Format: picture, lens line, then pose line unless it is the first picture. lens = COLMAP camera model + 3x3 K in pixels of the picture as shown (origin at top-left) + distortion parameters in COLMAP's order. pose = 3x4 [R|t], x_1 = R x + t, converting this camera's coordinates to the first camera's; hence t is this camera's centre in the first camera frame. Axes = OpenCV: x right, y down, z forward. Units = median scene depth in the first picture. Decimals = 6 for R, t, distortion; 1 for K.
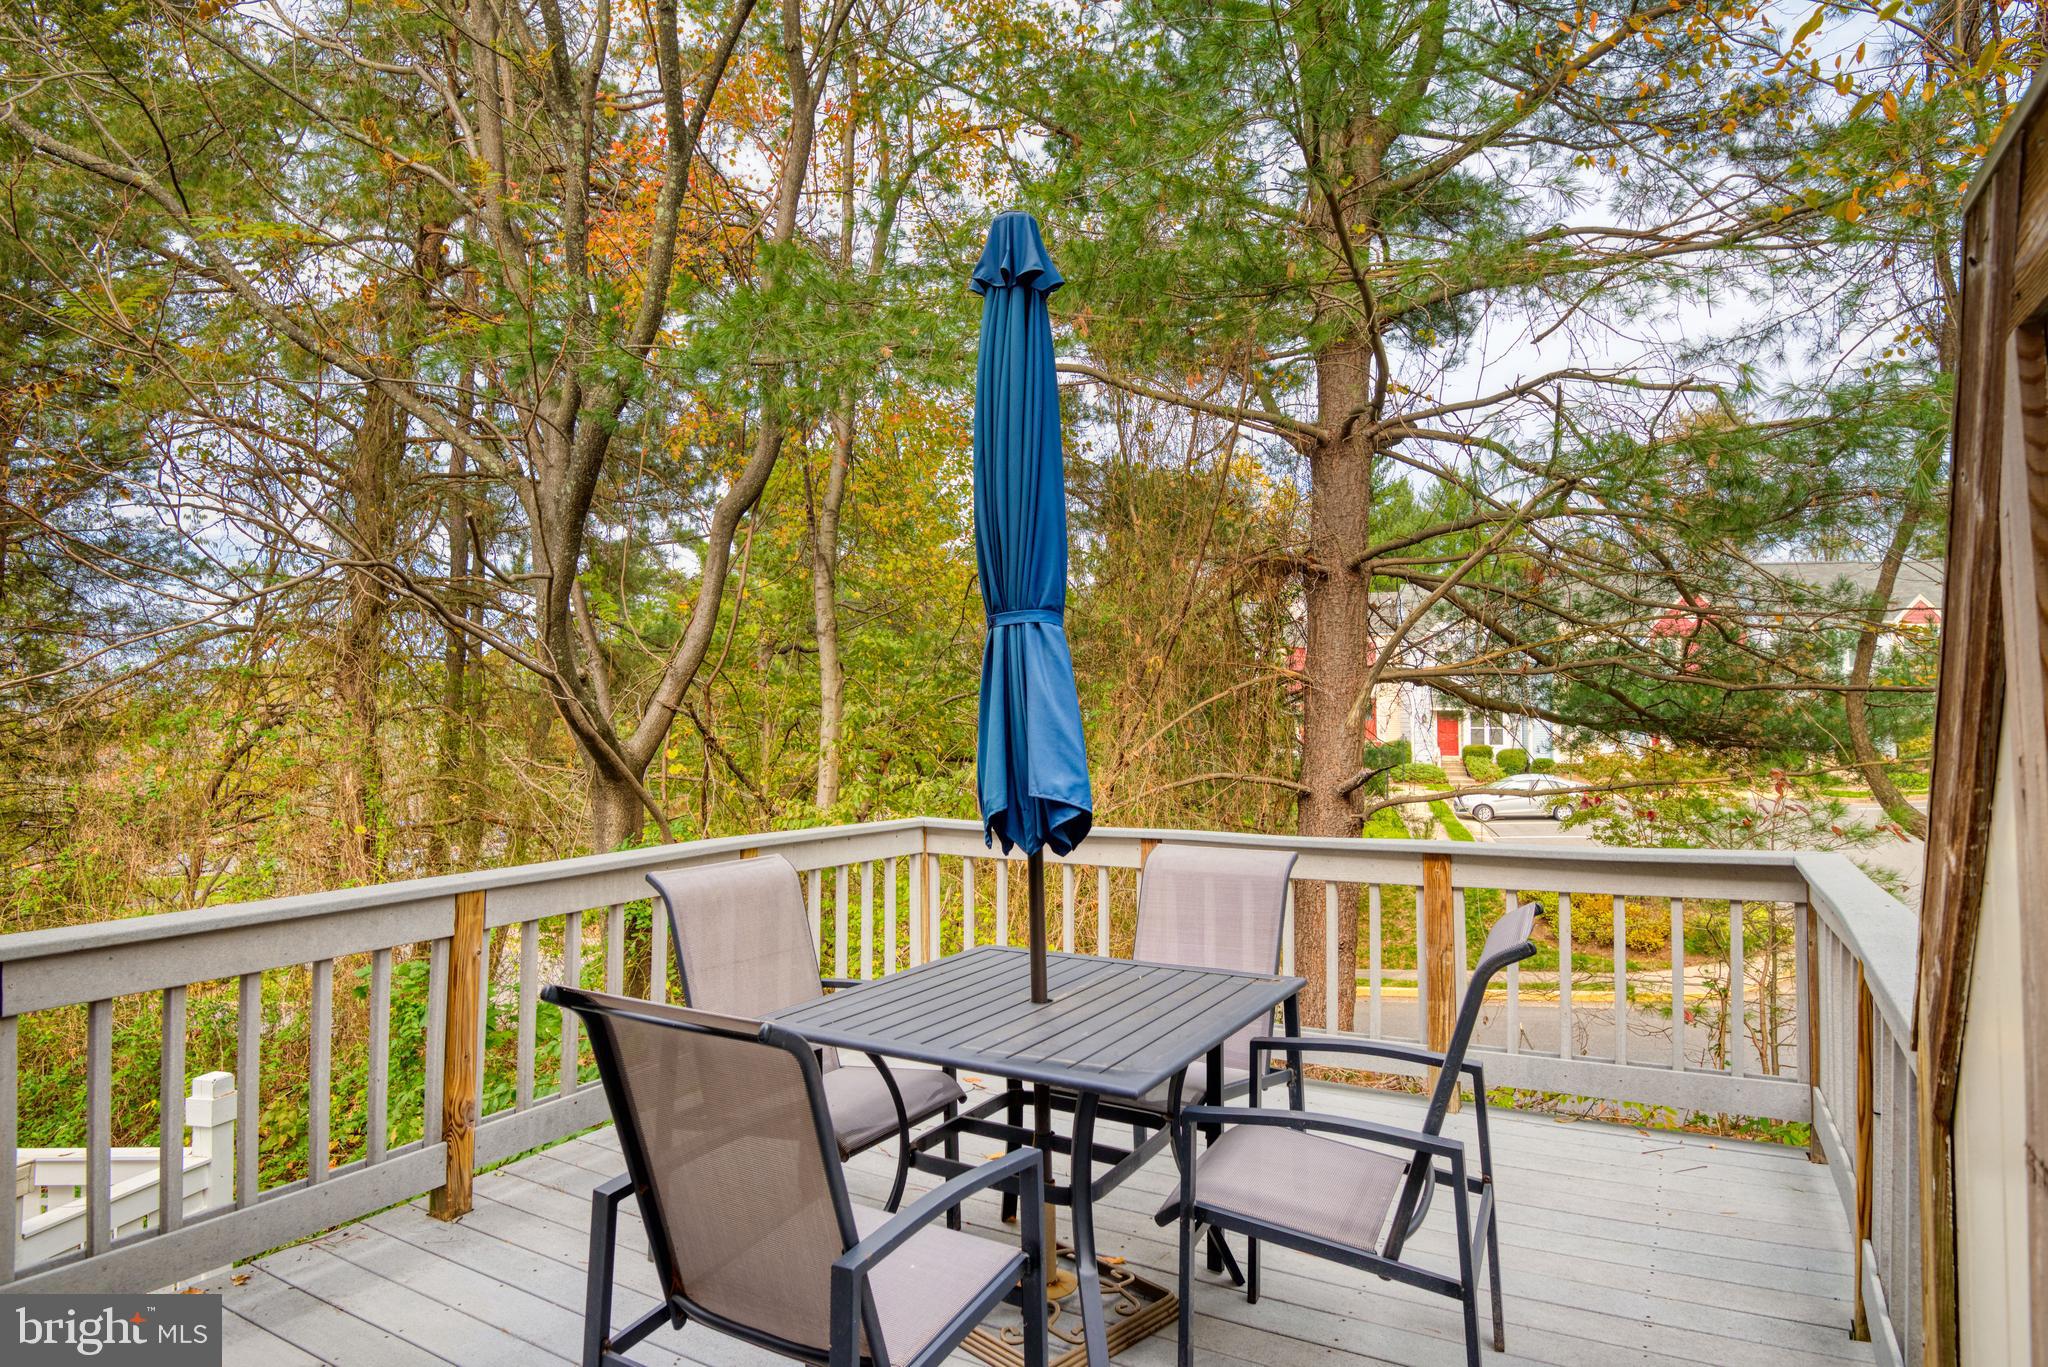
lens RADIAL K [[1158.1, 0, 1049.0], [0, 1158.1, 699.9], [0, 0, 1]] dist [0.002239, 0.000161]
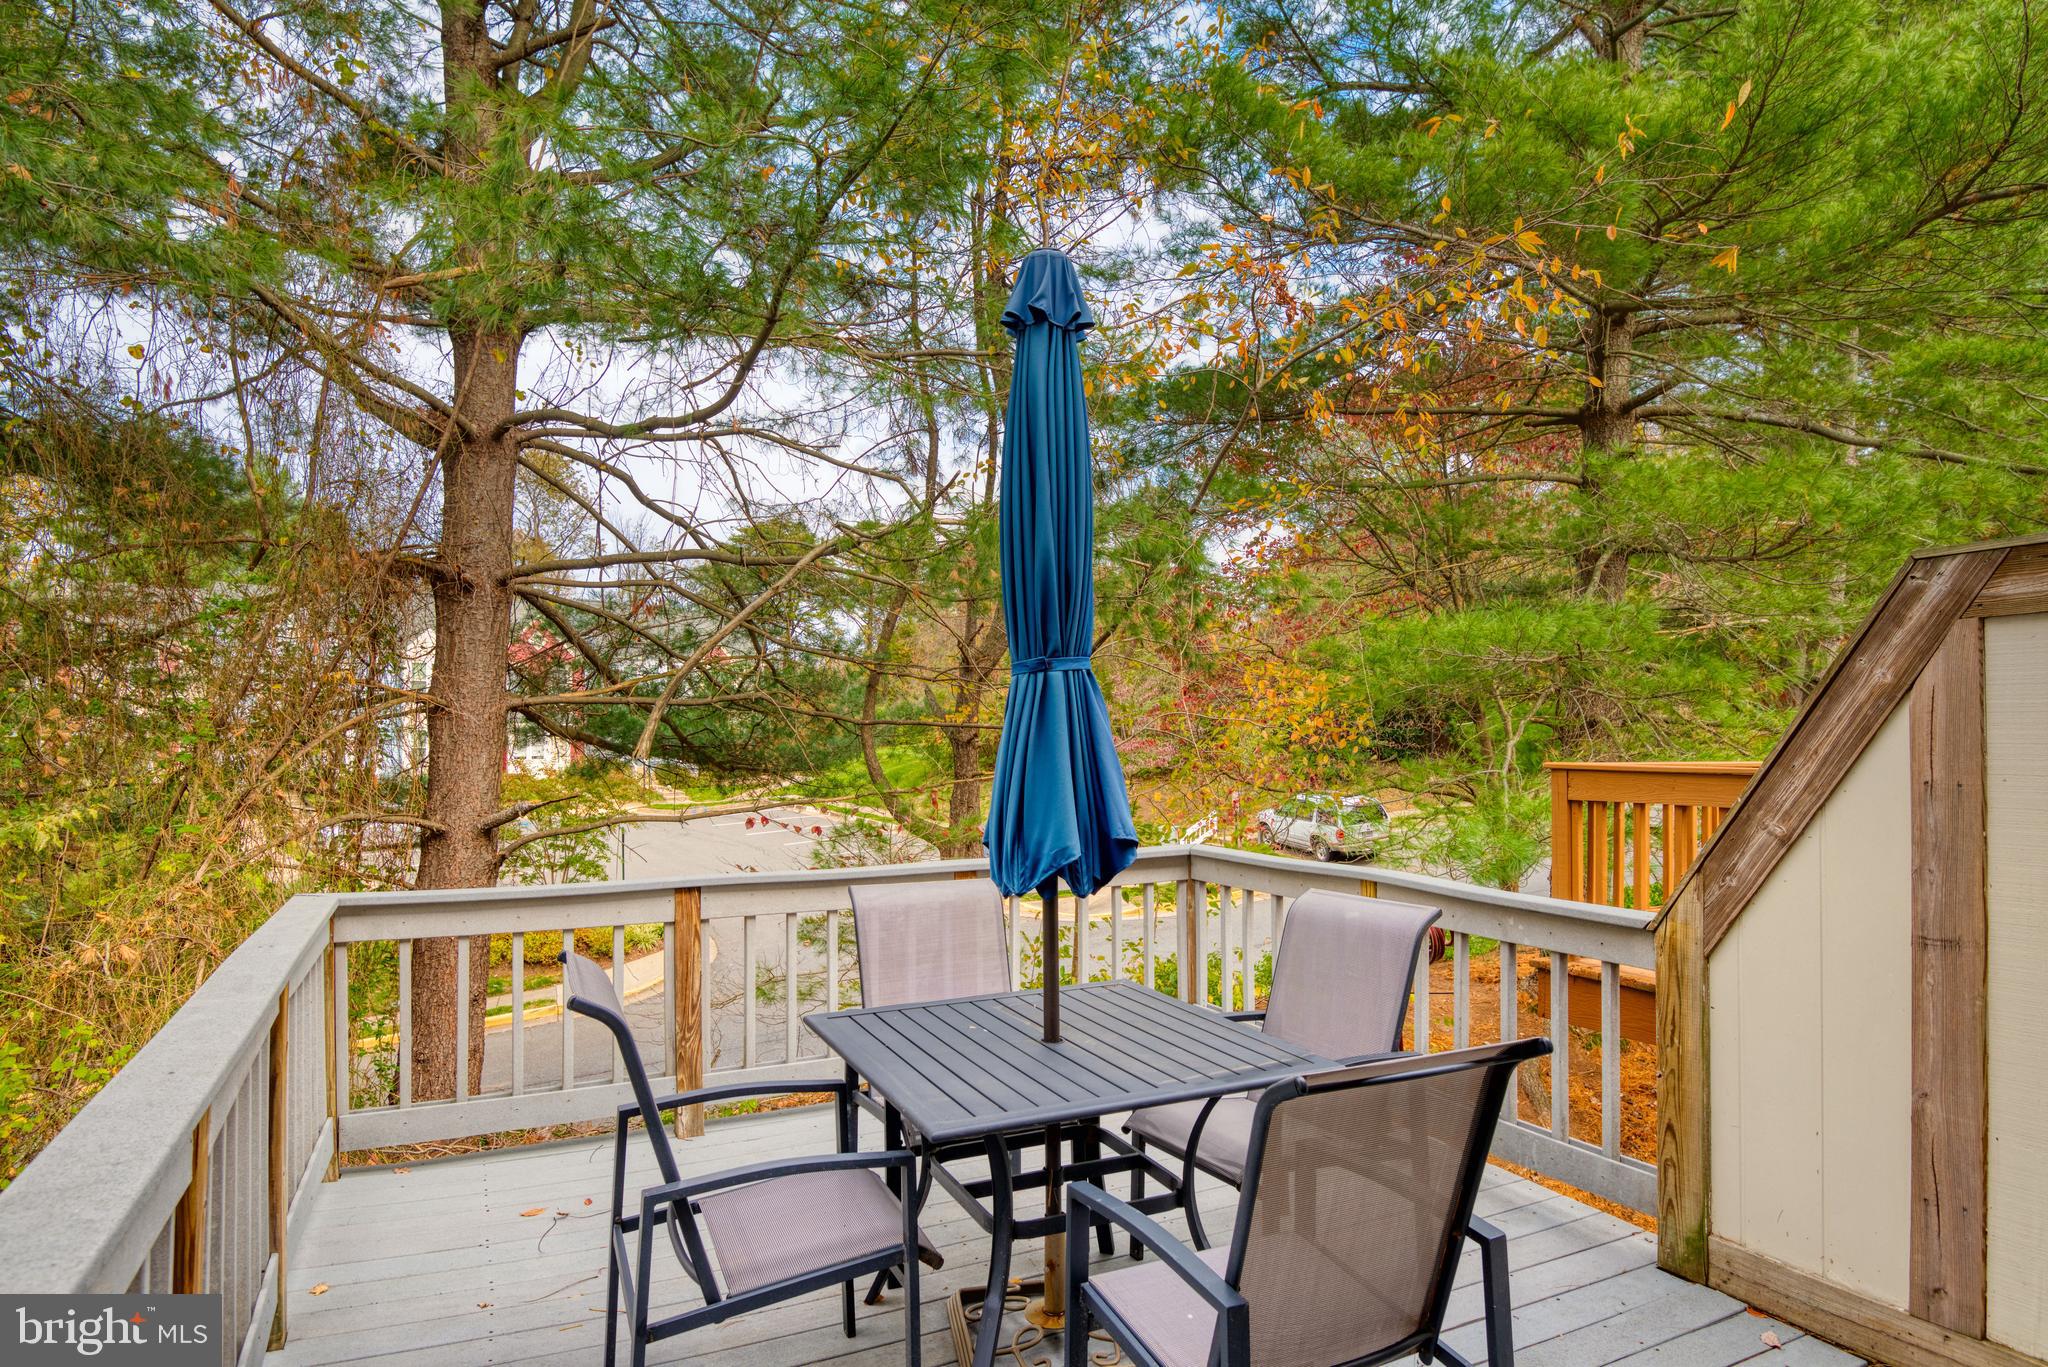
lens RADIAL K [[1158.1, 0, 1049.0], [0, 1158.1, 699.9], [0, 0, 1]] dist [0.002239, 0.000161]
pose [[0.553940, 0.026217, 0.832144, -0.258090], [-0.004458, 0.999583, -0.028525, 0.002426], [-0.832545, 0.012092, 0.553826, 0.149273]]
